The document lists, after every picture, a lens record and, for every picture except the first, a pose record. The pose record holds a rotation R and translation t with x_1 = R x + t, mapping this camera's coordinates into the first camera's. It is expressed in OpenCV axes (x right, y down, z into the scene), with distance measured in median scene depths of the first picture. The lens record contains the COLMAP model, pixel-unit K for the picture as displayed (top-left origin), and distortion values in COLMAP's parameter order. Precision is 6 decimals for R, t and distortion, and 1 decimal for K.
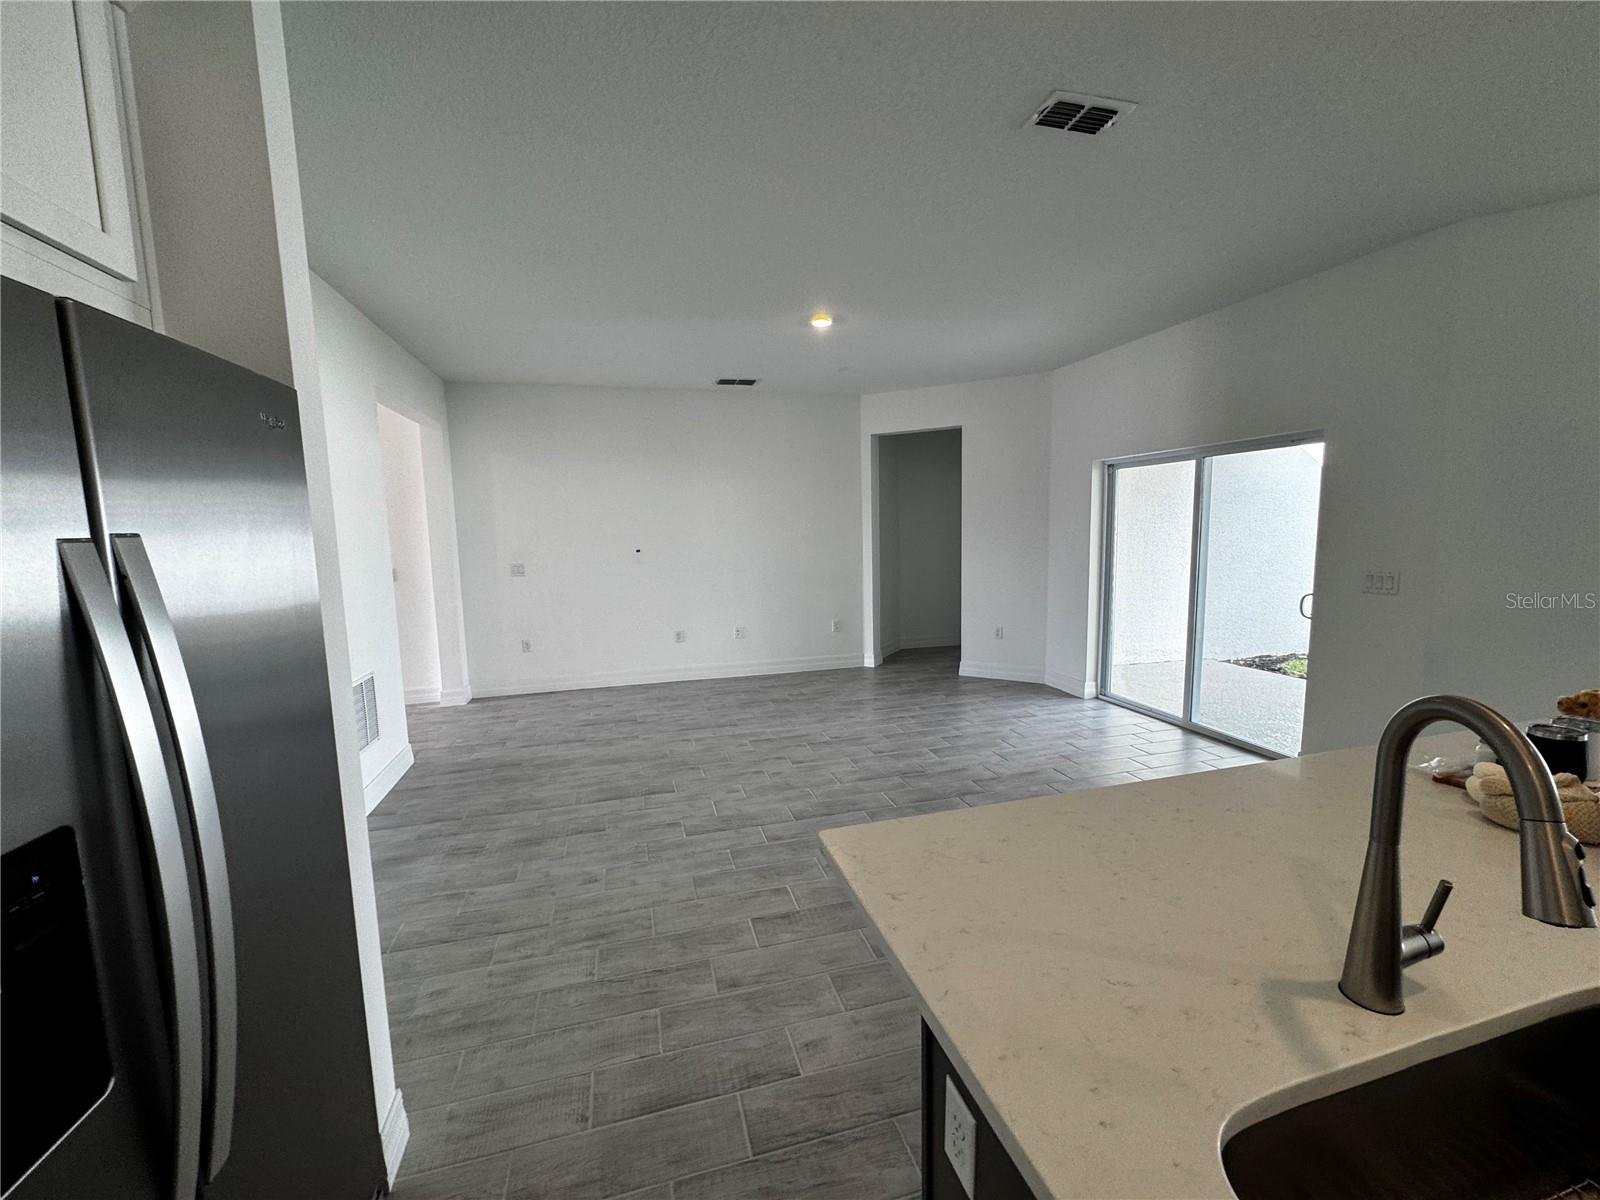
lens RADIAL K [[640.2, 0, 797.9], [0, 640.2, 598.0], [0, 0, 1]] dist [-0.002308, 0.001009]
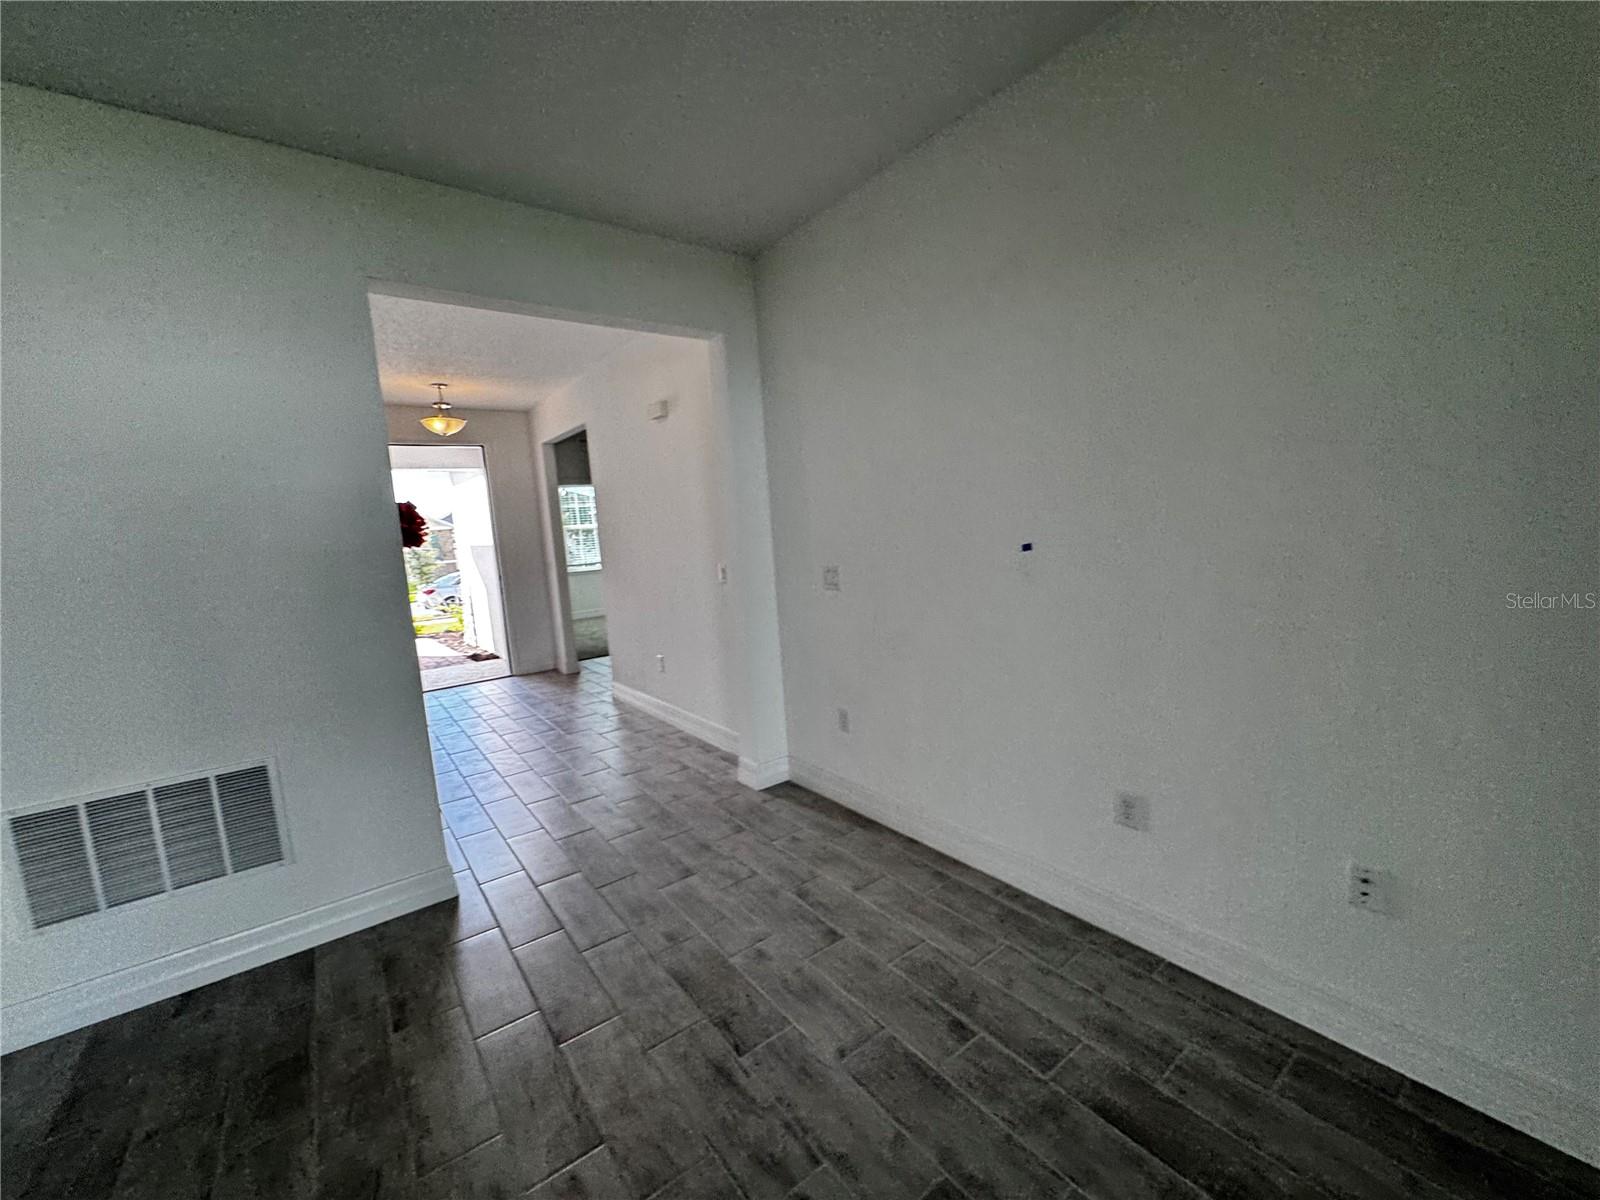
lens RADIAL K [[640.2, 0, 796.8], [0, 640.2, 605.7], [0, 0, 1]] dist [-0.002308, 0.001009]
pose [[0.366960, 0.114588, -0.923152, 0.049336], [-0.052509, 0.993353, 0.102429, -0.084660], [0.928754, 0.010886, 0.370538, 0.890826]]
